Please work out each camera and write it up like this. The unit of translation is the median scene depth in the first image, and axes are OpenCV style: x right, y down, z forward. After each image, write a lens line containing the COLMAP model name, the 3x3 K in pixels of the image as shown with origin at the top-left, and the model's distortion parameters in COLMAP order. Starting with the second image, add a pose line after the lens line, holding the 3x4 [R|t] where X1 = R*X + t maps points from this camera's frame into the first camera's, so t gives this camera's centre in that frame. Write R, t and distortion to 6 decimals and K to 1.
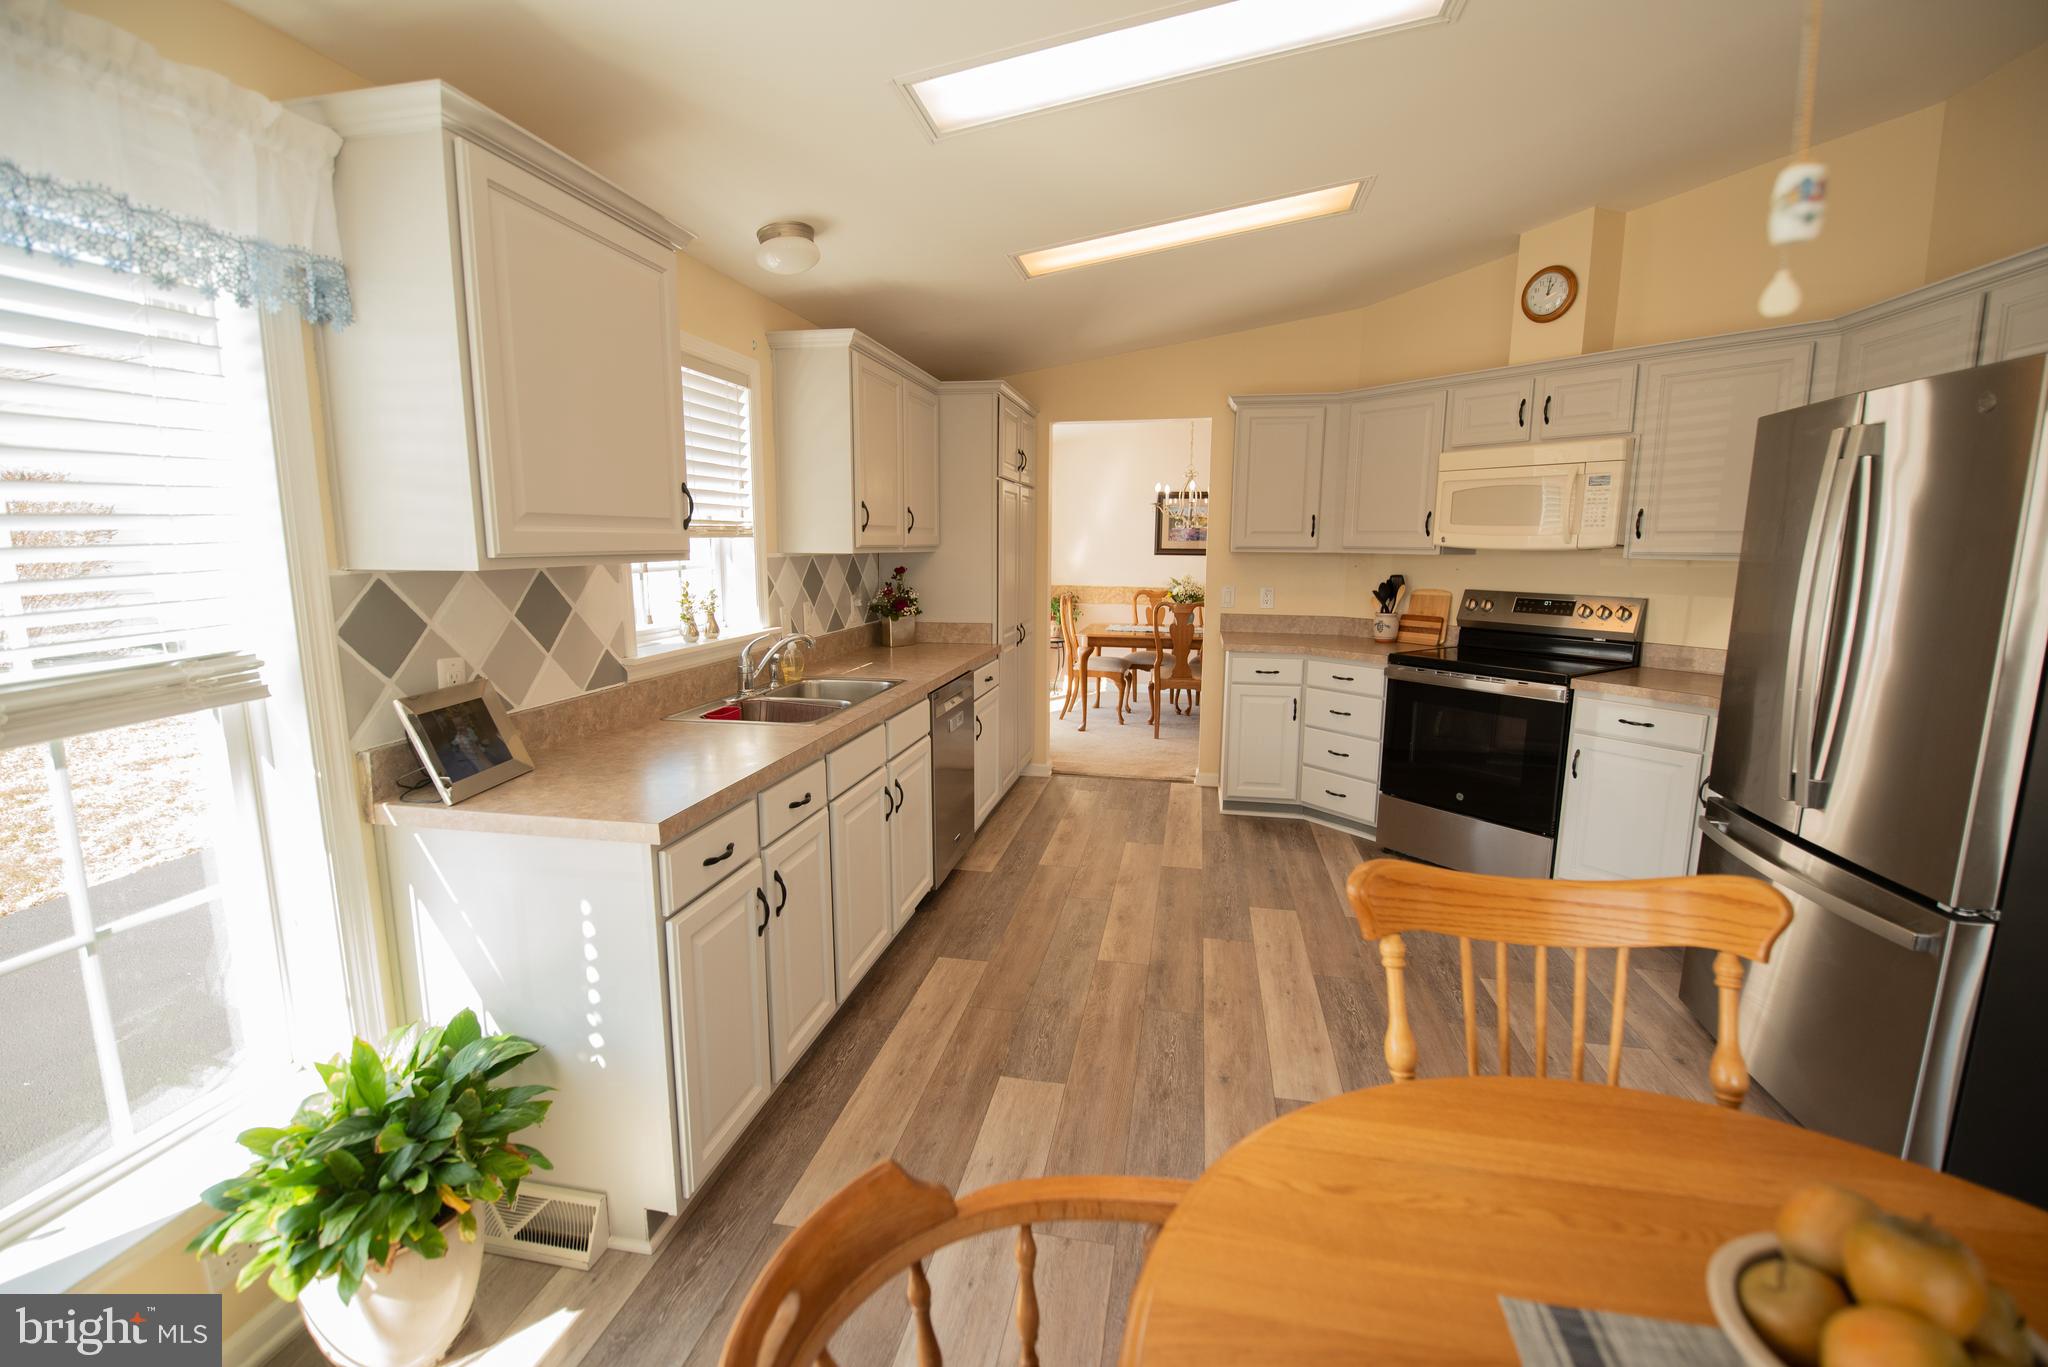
lens RADIAL K [[879.8, 0, 1016.9], [0, 879.8, 683.1], [0, 0, 1]] dist [-0.001500, -0.010214]
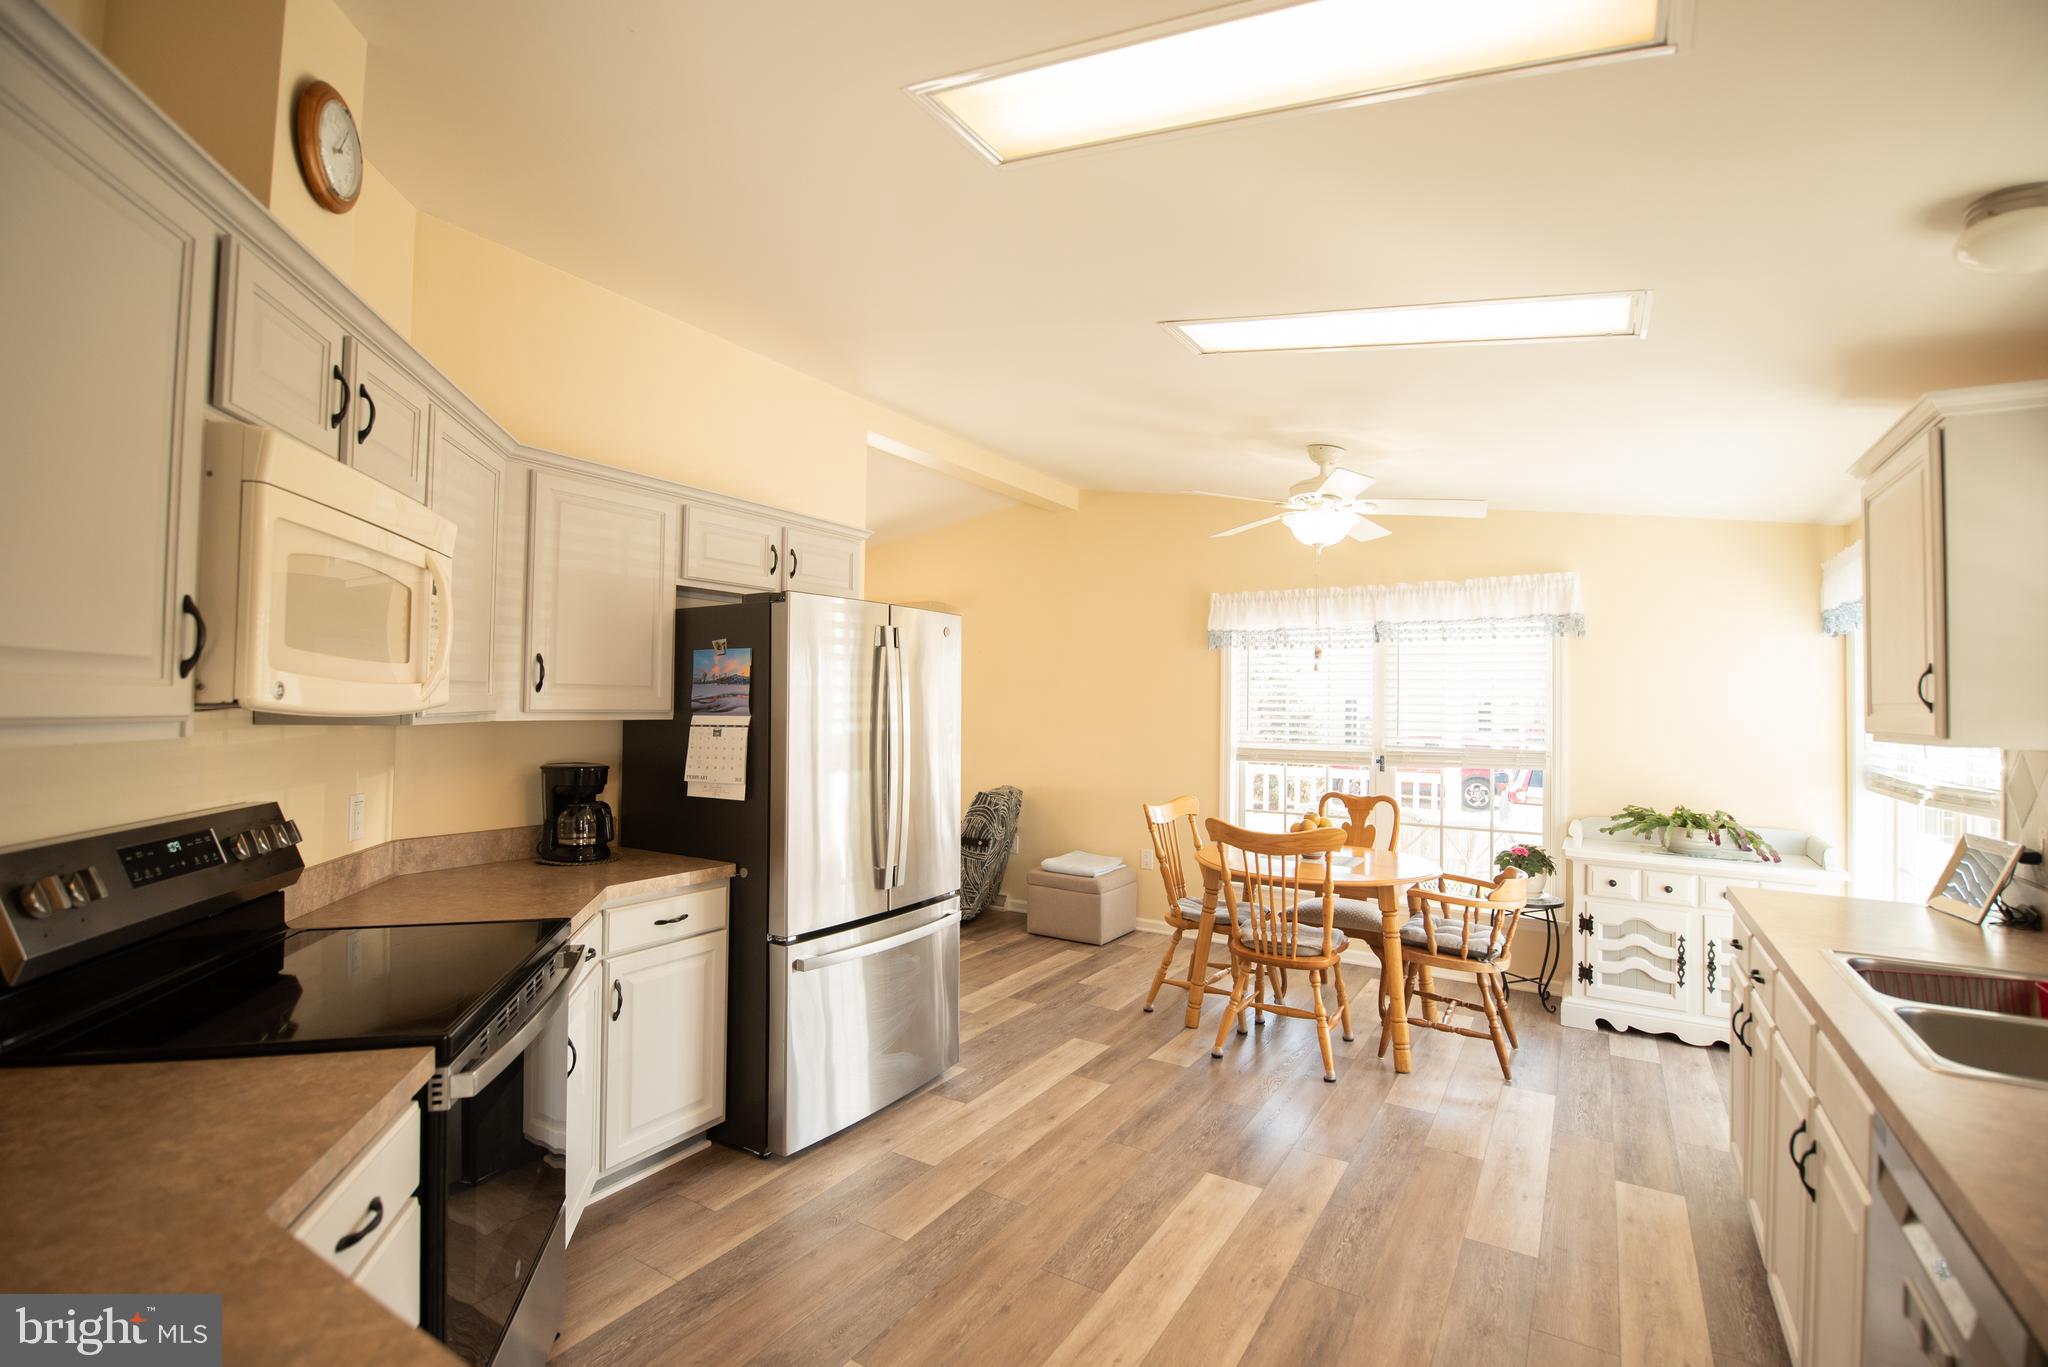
lens RADIAL K [[924.5, 0, 1014.5], [0, 924.5, 680.1], [0, 0, 1]] dist [-0.002508, -0.010342]
pose [[-0.935674, -0.010246, 0.352716, 0.118820], [0.036153, 0.991535, 0.124708, -0.234488], [-0.351008, 0.129438, -0.927383, 1.425474]]
